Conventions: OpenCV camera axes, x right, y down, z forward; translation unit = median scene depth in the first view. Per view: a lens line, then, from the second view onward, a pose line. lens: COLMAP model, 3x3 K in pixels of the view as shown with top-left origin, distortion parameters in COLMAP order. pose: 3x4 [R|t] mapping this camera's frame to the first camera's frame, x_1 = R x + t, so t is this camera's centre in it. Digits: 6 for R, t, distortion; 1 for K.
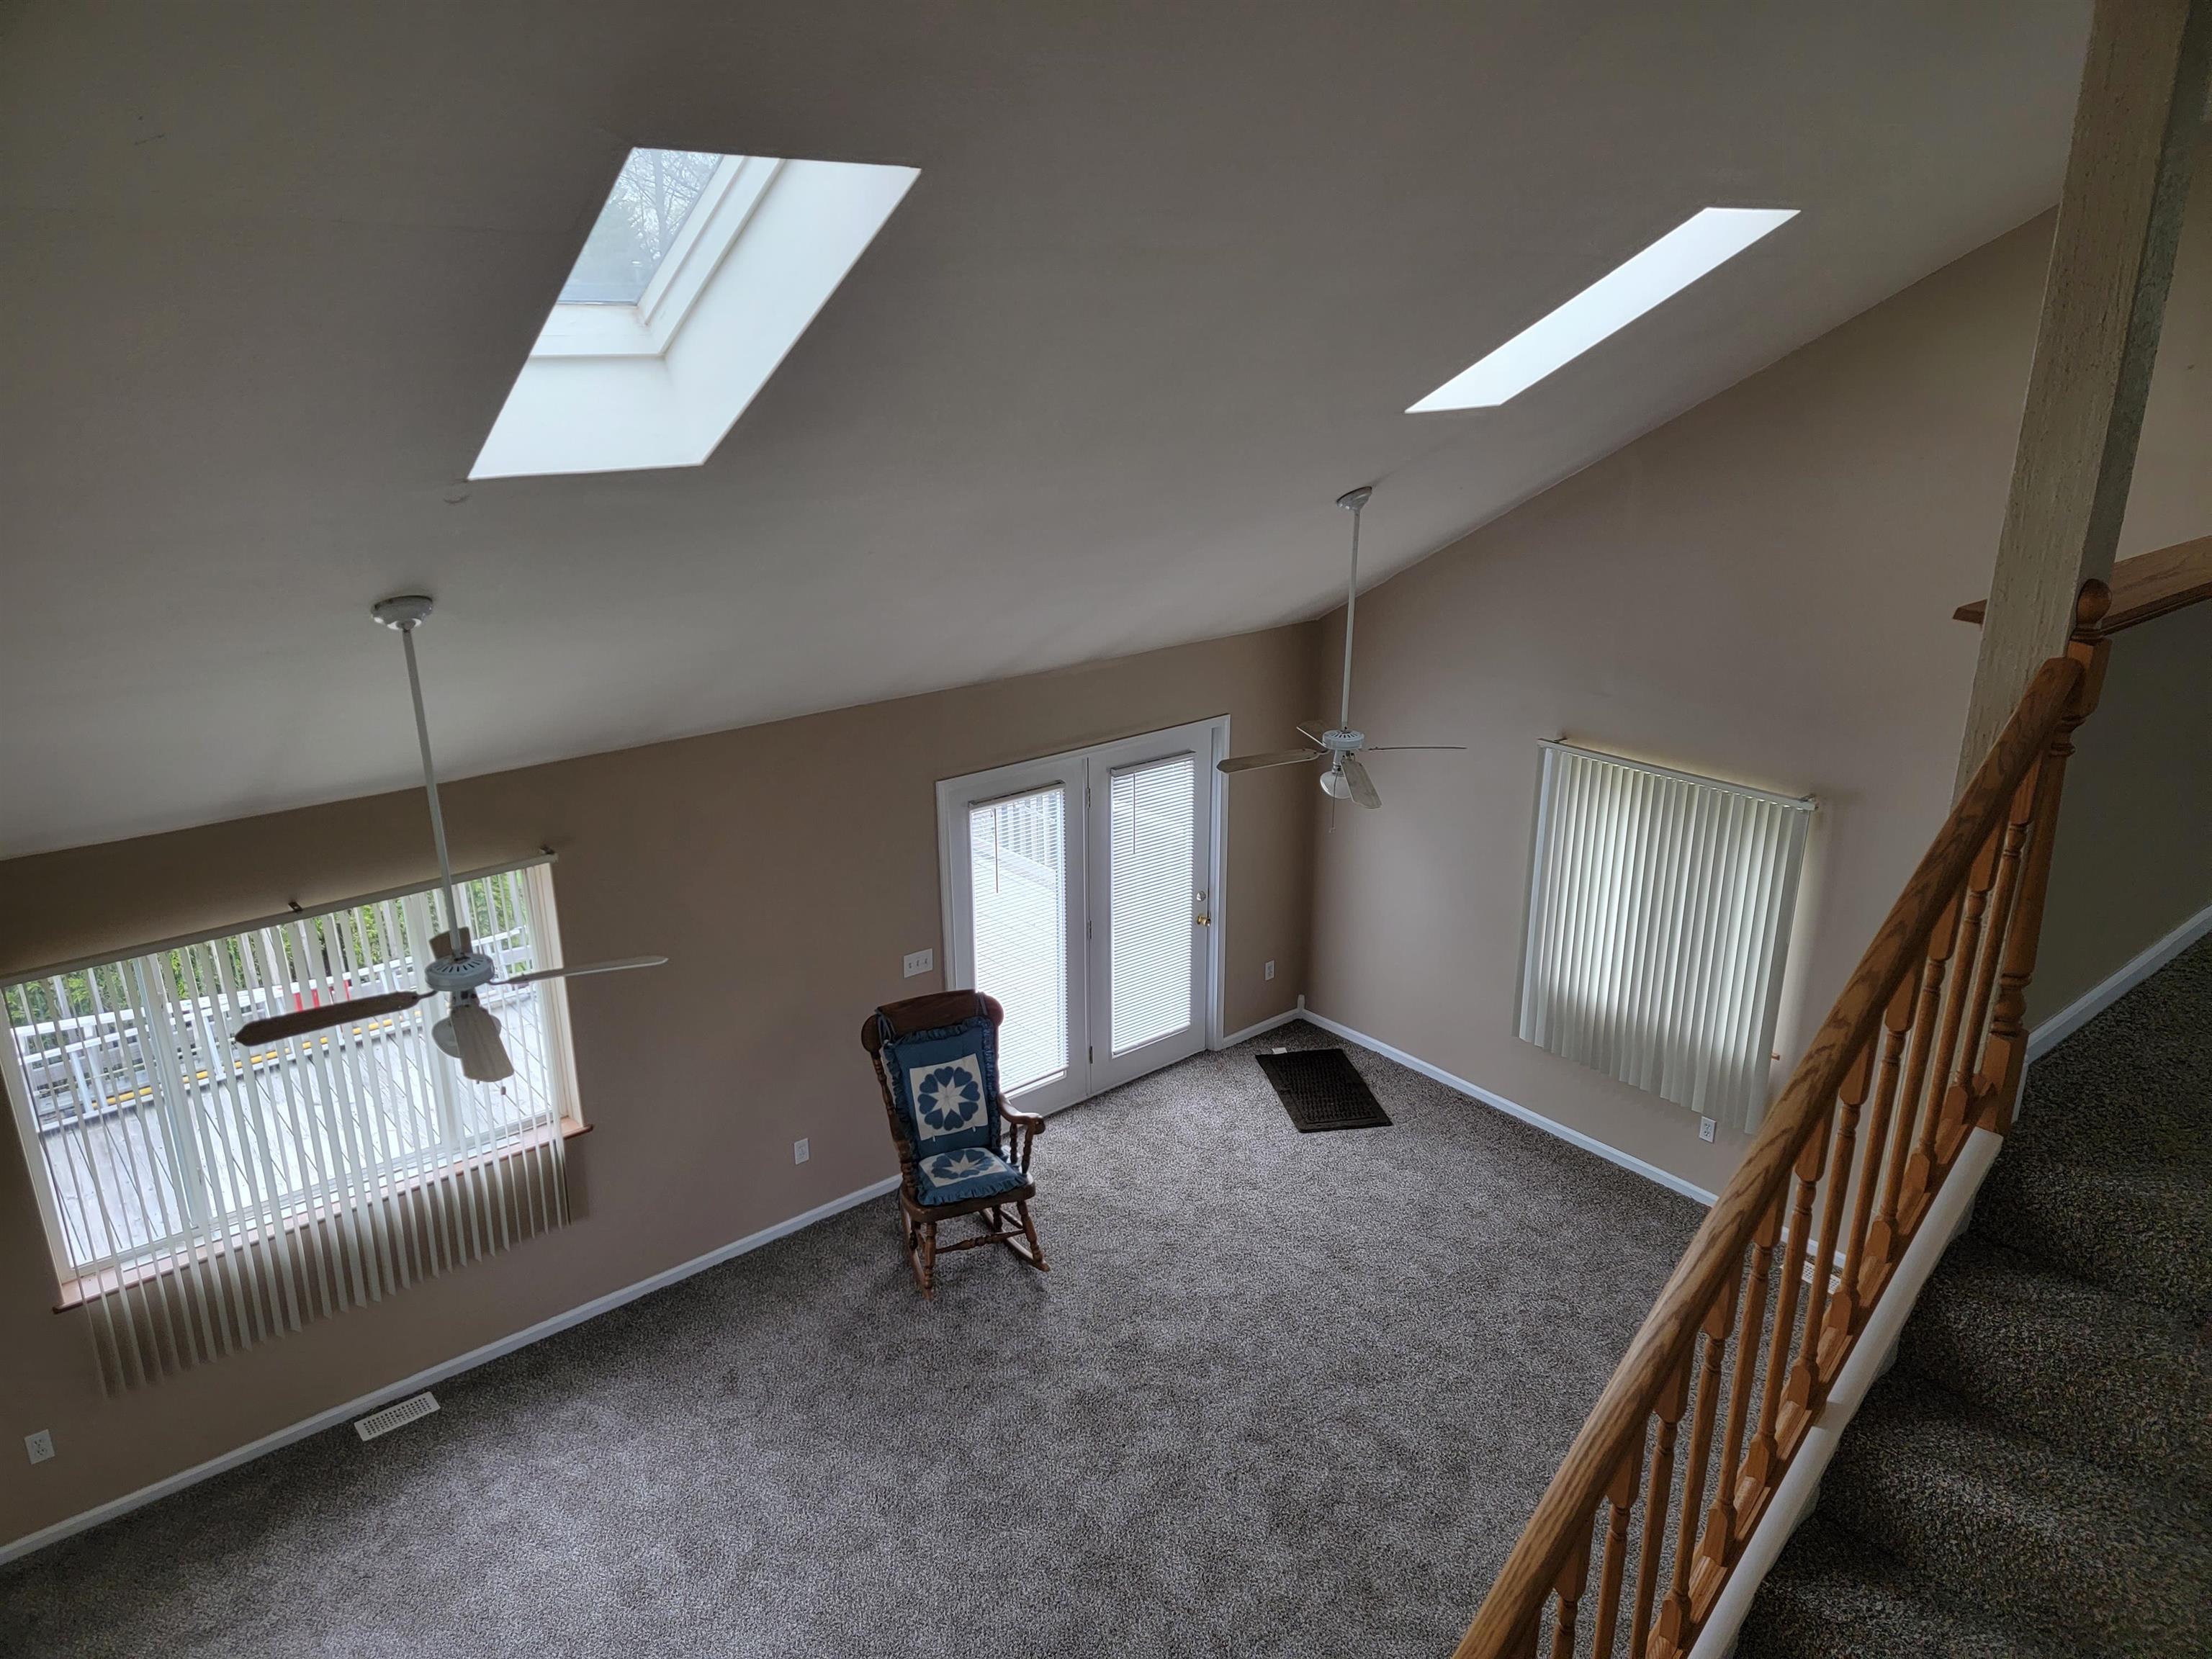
lens RADIAL K [[1554.8, 0, 1096.7], [0, 1554.8, 837.4], [0, 0, 1]] dist [0.118842, -0.090361]
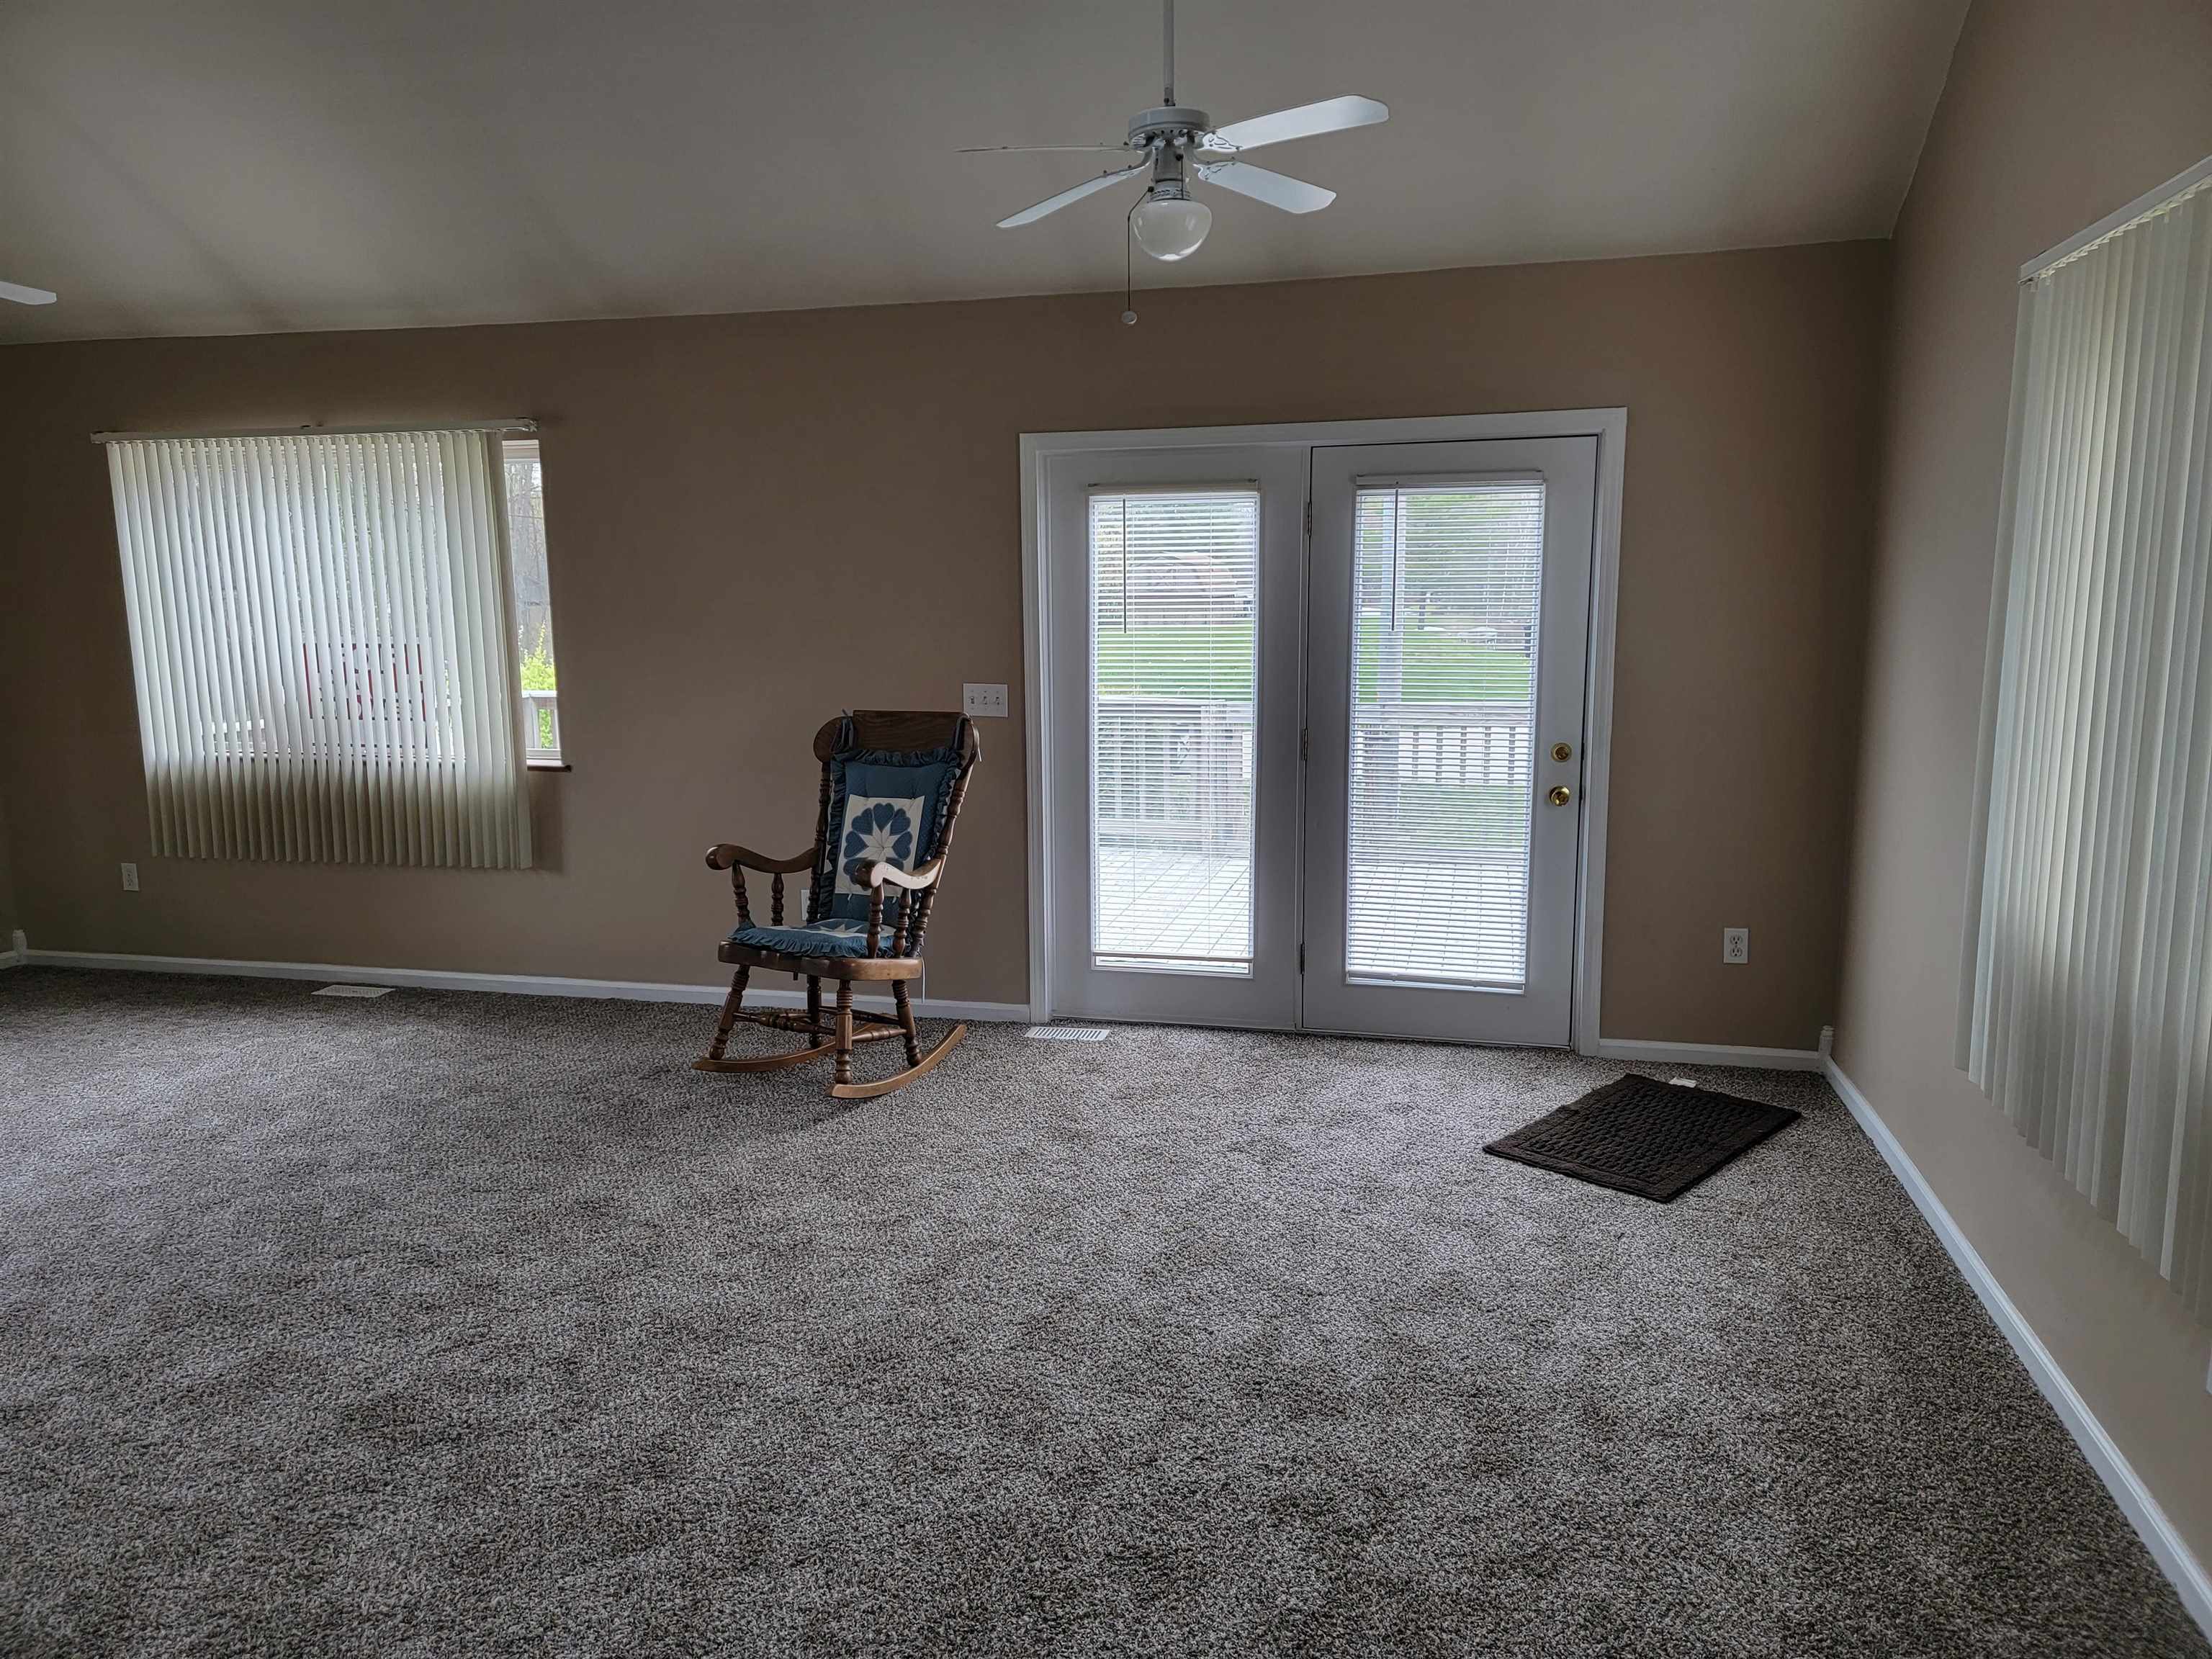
lens RADIAL K [[1554.8, 0, 1096.7], [0, 1554.8, 837.4], [0, 0, 1]] dist [0.118842, -0.090361]
pose [[0.578975, 0.126630, -0.805452, 0.528178], [-0.262162, 0.964321, -0.036840, 0.162662], [0.772049, 0.232488, 0.591515, 0.657365]]
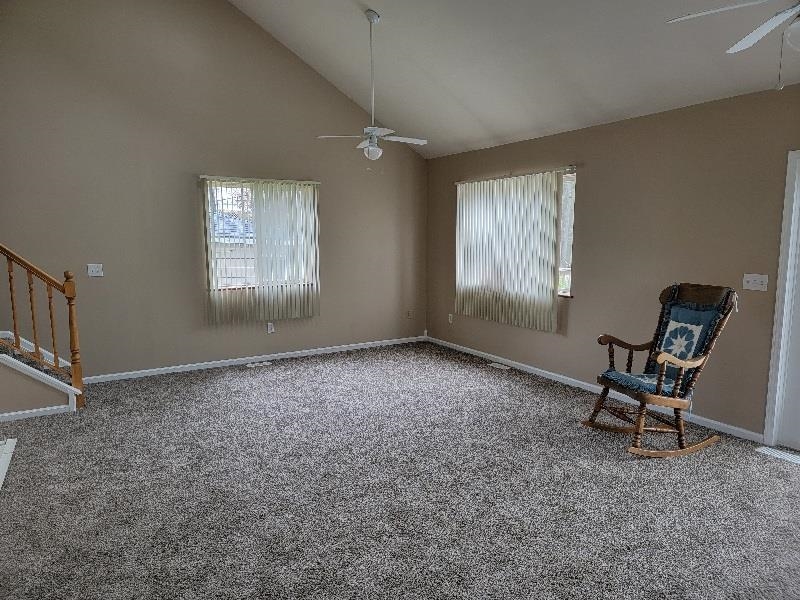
lens RADIAL K [[562.3, 0, 396.6], [0, 562.3, 302.9], [0, 0, 1]] dist [0.118842, -0.090361]
pose [[-0.163360, 0.133970, -0.977428, 0.503872], [-0.321032, 0.929598, 0.181069, 0.113838], [0.932873, 0.343365, -0.108850, 0.784874]]
